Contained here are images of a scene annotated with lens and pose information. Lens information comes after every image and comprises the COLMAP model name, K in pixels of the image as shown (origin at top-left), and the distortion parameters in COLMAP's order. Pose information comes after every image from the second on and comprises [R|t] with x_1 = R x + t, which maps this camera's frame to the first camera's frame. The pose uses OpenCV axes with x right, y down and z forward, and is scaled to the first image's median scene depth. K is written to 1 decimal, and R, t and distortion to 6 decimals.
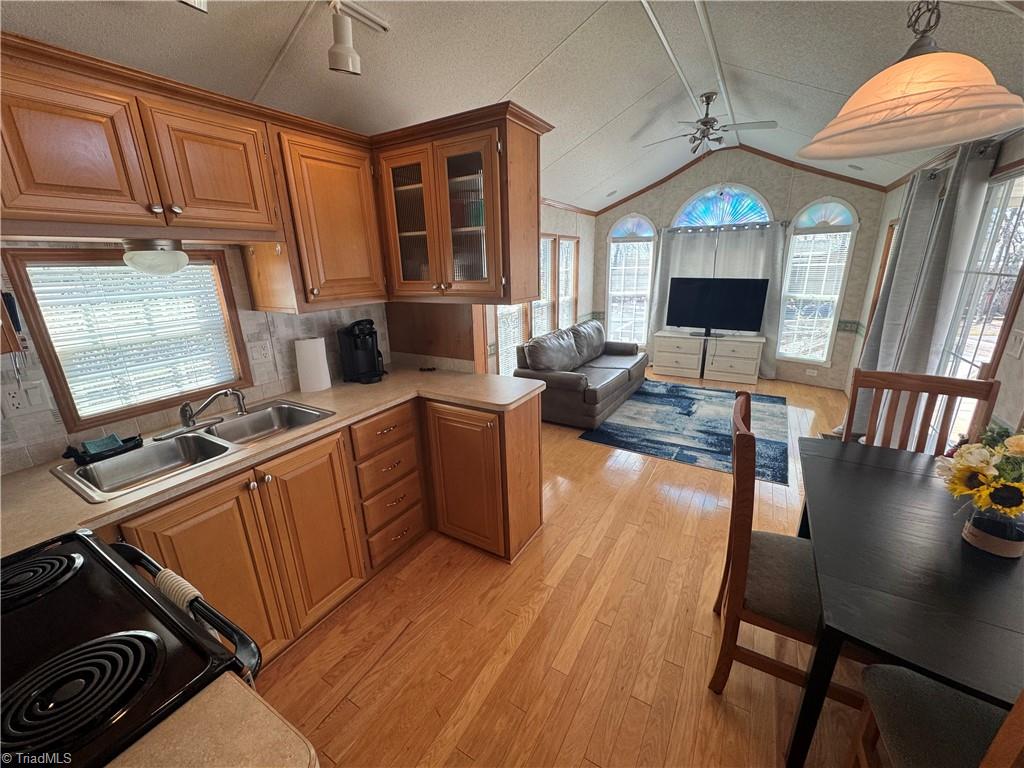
lens RADIAL K [[408.7, 0, 512.2], [0, 408.7, 383.8], [0, 0, 1]] dist [-0.003200, 0.000156]
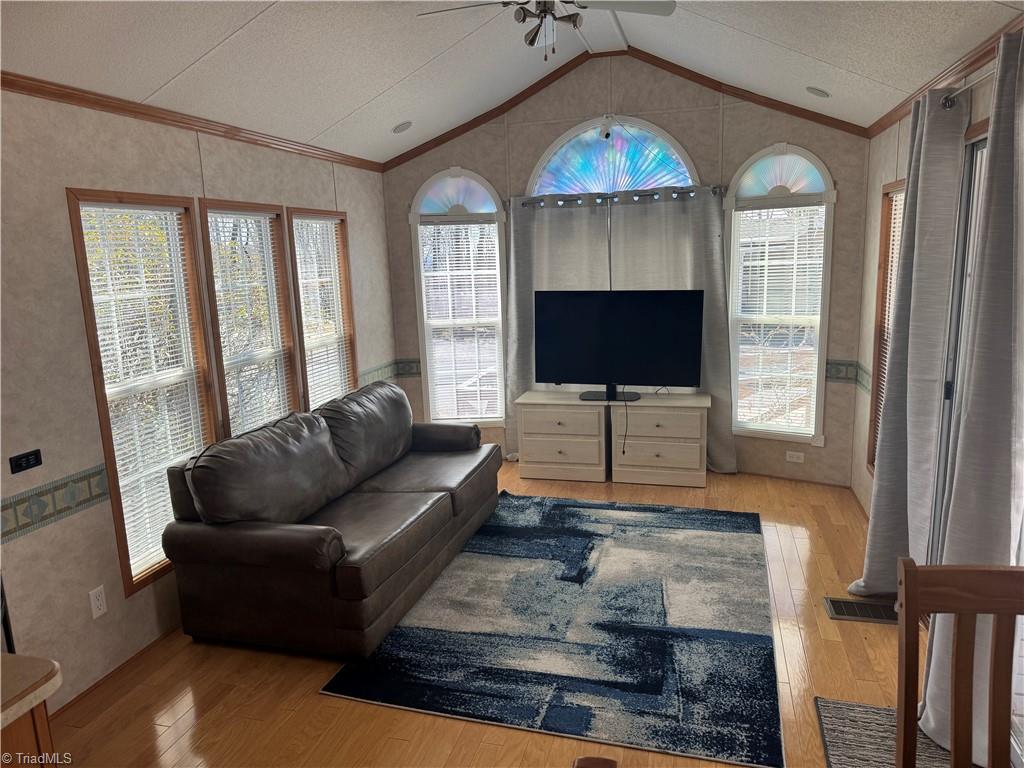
lens RADIAL K [[718.0, 0, 513.6], [0, 718.0, 386.7], [0, 0, 1]] dist [0.039960, -0.018188]
pose [[0.962252, -0.059922, 0.265480, 0.129760], [0.088623, 0.991284, -0.097476, -0.060692], [-0.257325, 0.117324, 0.959176, 0.170956]]
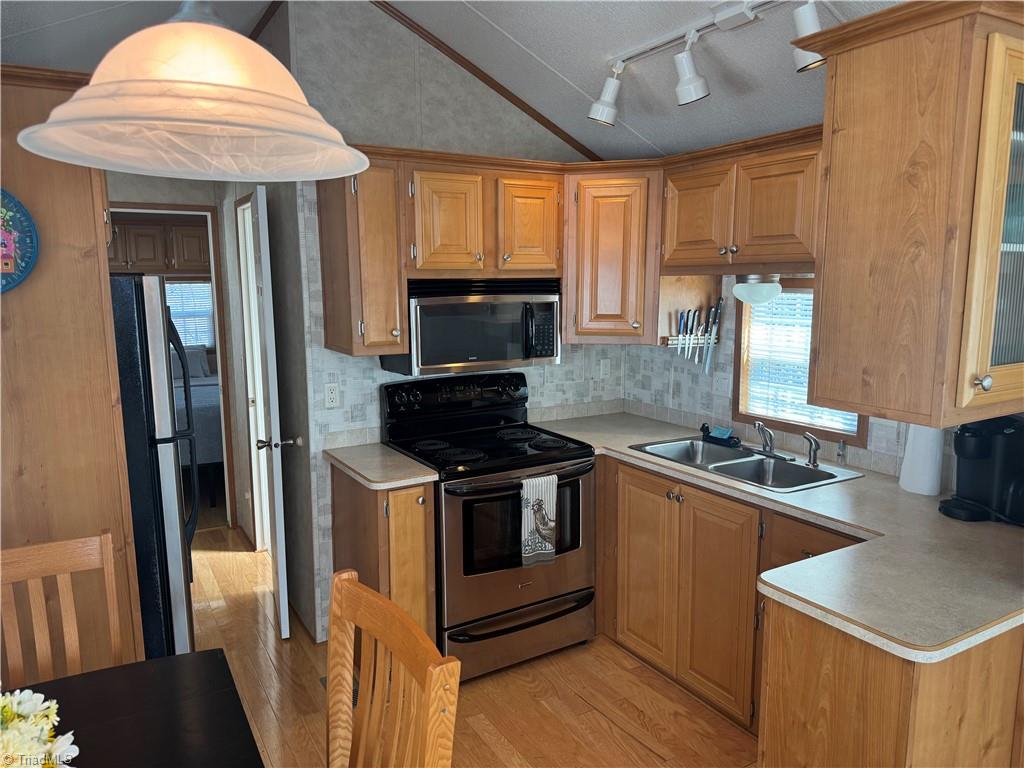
lens RADIAL K [[718.0, 0, 513.8], [0, 718.0, 385.6], [0, 0, 1]] dist [0.039960, -0.018188]
pose [[-0.478305, 0.155838, -0.864256, 0.908006], [-0.241900, 0.922679, 0.300247, -0.382031], [0.844221, 0.352673, -0.403624, 1.019394]]
